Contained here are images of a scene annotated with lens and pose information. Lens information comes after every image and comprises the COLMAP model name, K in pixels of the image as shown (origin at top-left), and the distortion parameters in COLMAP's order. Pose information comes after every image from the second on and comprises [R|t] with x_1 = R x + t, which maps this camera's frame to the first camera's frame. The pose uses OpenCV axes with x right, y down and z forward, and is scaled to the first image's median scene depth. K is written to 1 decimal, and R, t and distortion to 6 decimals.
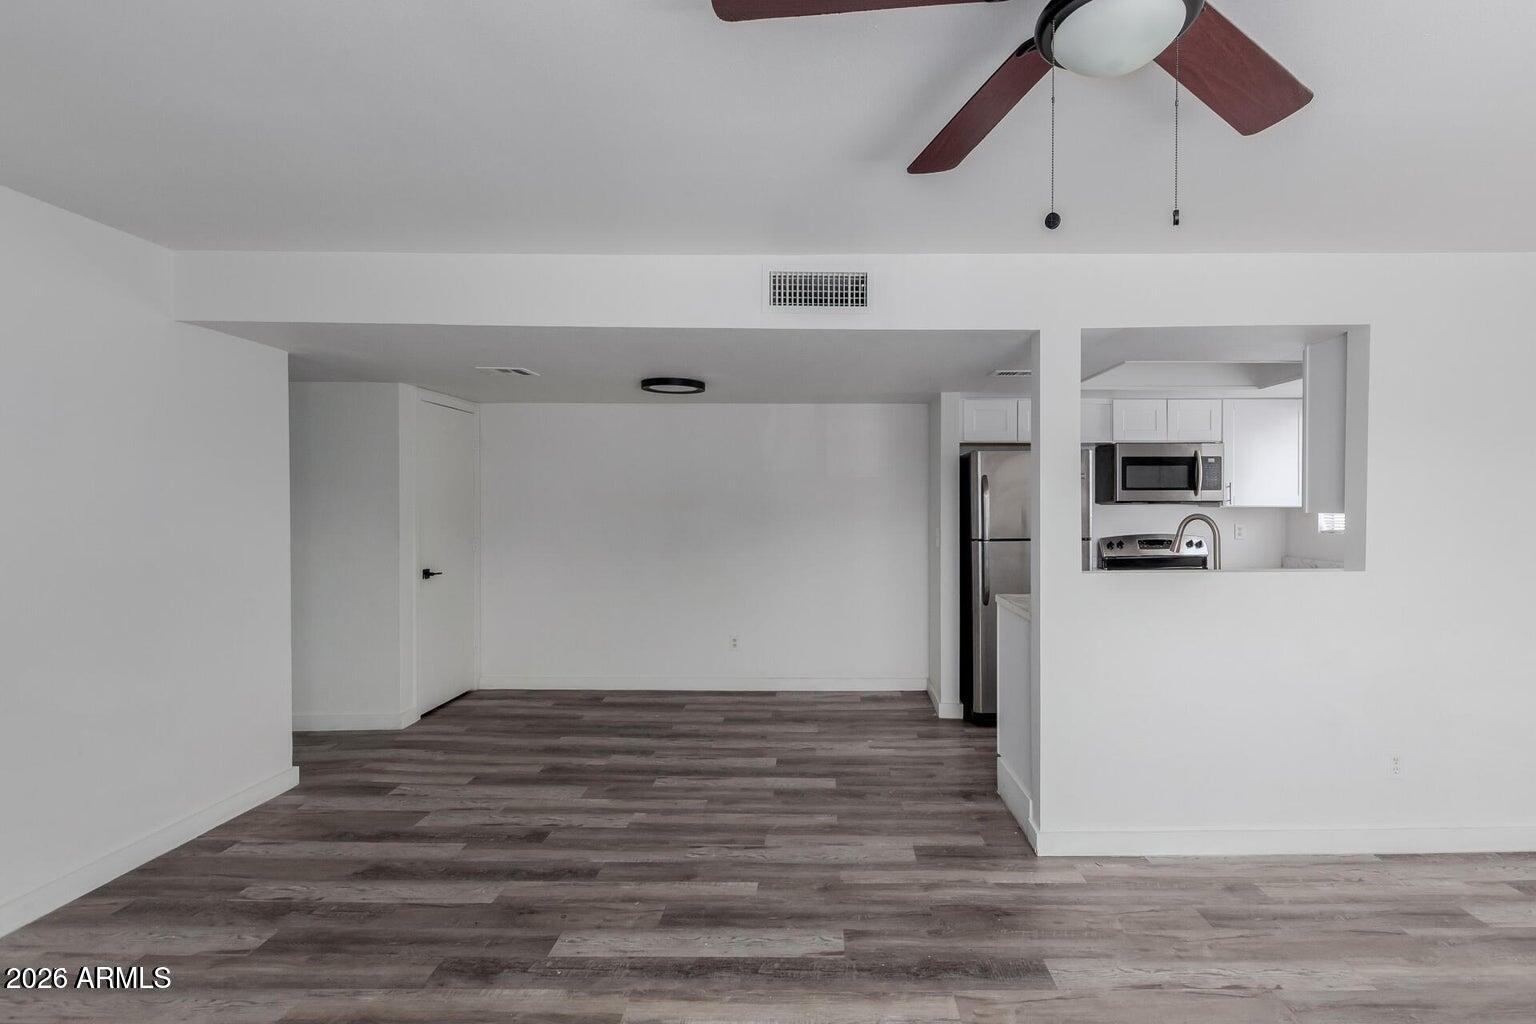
lens RADIAL K [[723.0, 0, 819.0], [0, 723.0, 508.2], [0, 0, 1]] dist [0.006615, -0.000235]
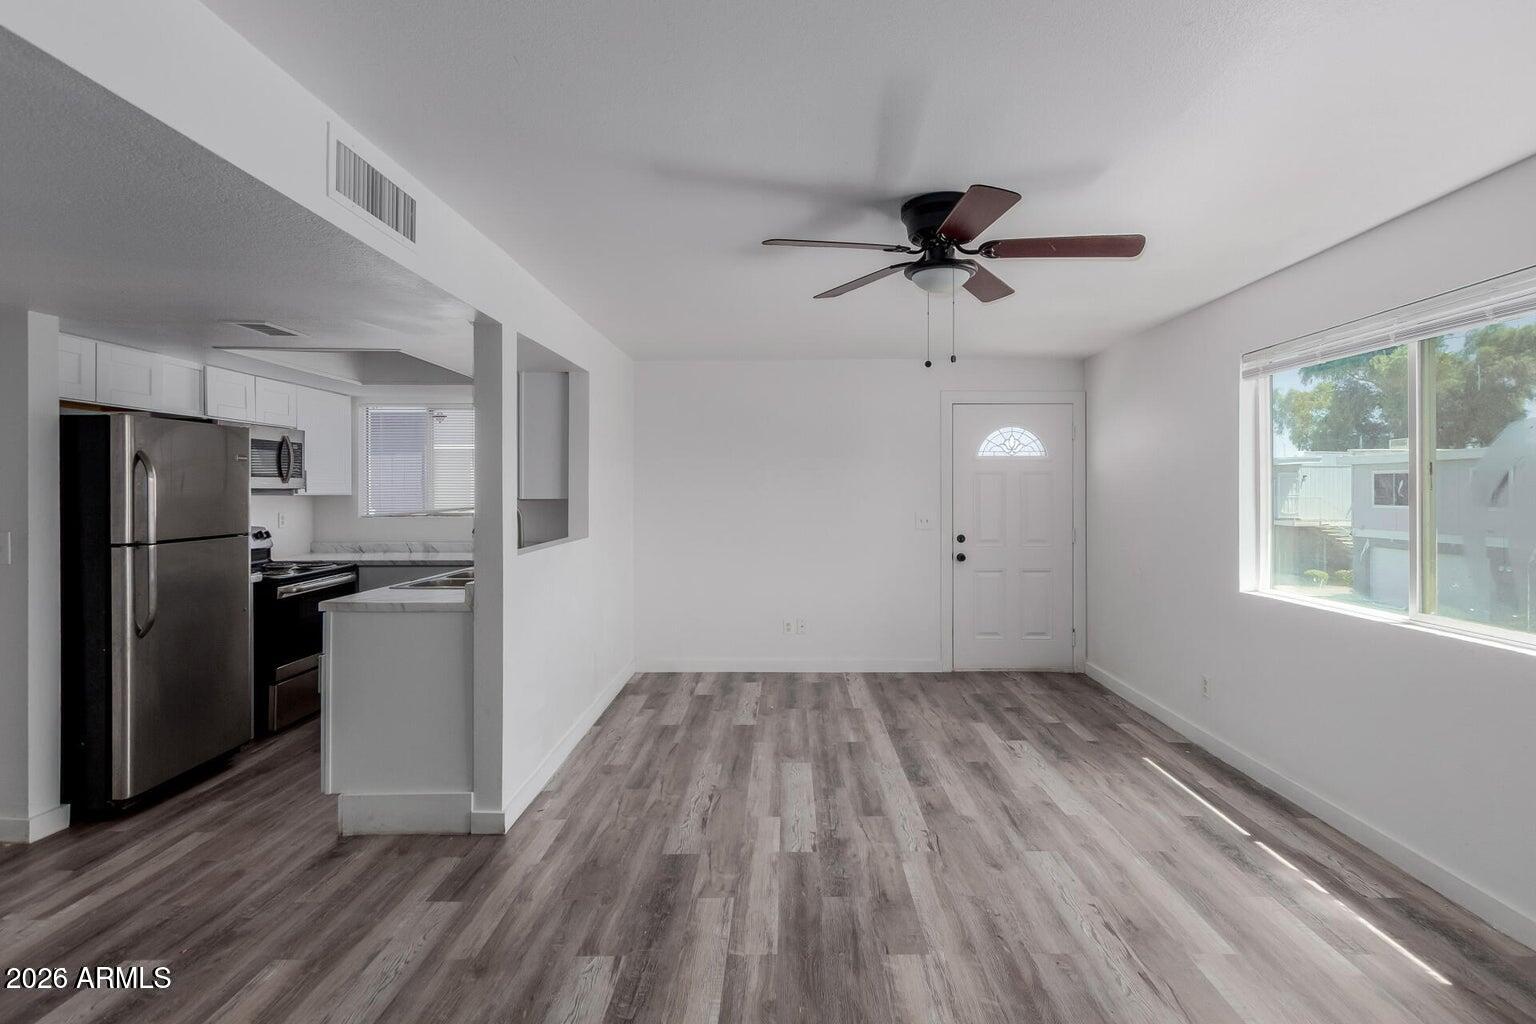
lens RADIAL K [[721.7, 0, 772.9], [0, 721.7, 491.5], [0, 0, 1]] dist [0.004069, -0.000035]
pose [[0.019692, -0.000758, 0.999806, -0.691463], [0.006455, 0.999979, 0.000631, -0.004704], [-0.999785, 0.006442, 0.019696, 0.575122]]
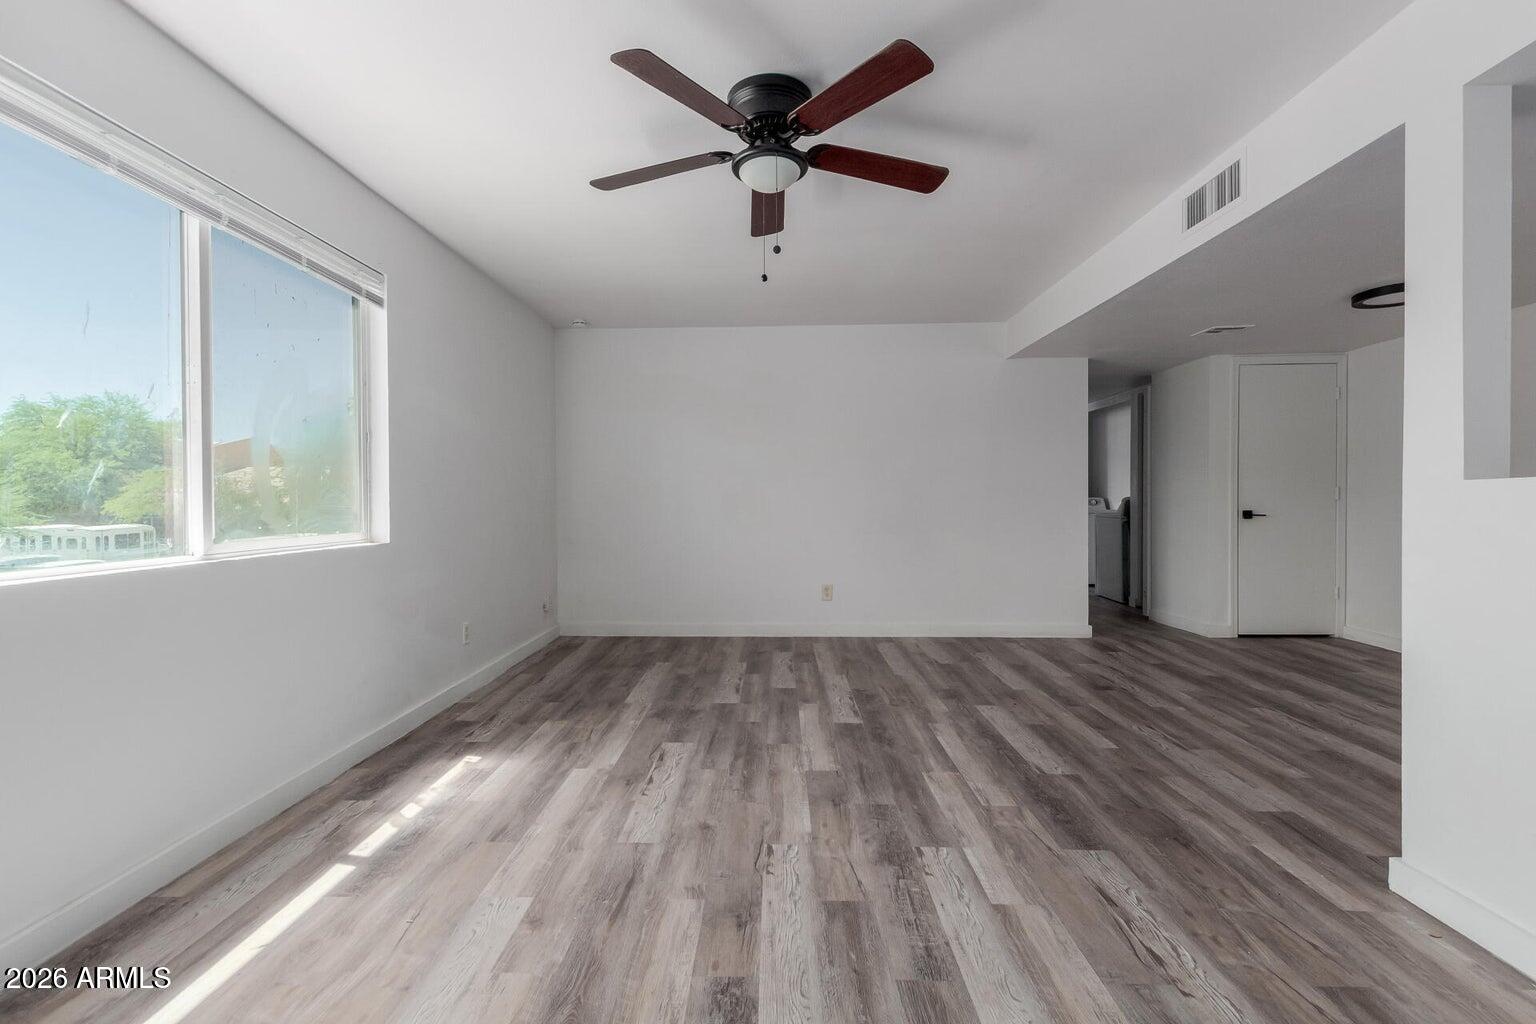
lens RADIAL K [[713.3, 0, 777.1], [0, 713.3, 508.3], [0, 0, 1]] dist [0.002849, -0.000085]
pose [[0.000351, 0.010929, -0.999940, 0.944803], [0.003510, 0.999934, 0.010930, 0.103914], [0.999994, -0.003514, 0.000313, 0.402096]]
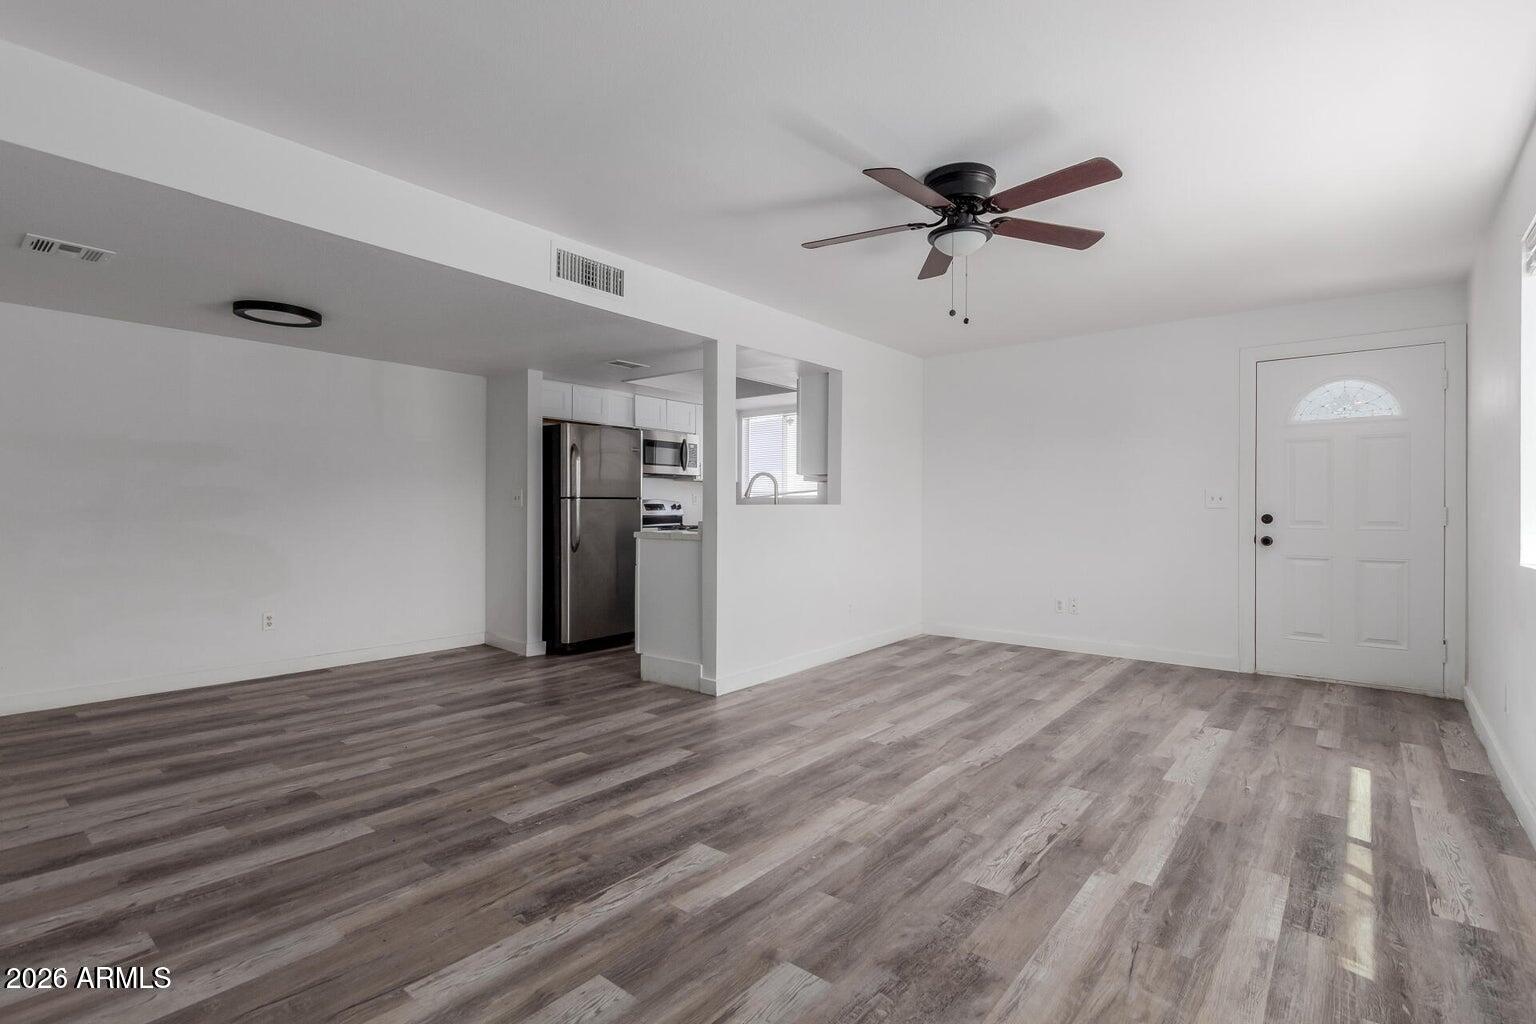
lens RADIAL K [[713.3, 0, 777.1], [0, 713.3, 508.3], [0, 0, 1]] dist [0.002849, -0.000085]
pose [[0.634547, 0.002416, 0.772880, -0.715572], [0.000143, 0.999995, -0.003244, 0.099109], [-0.772884, 0.002169, 0.634544, -0.015192]]
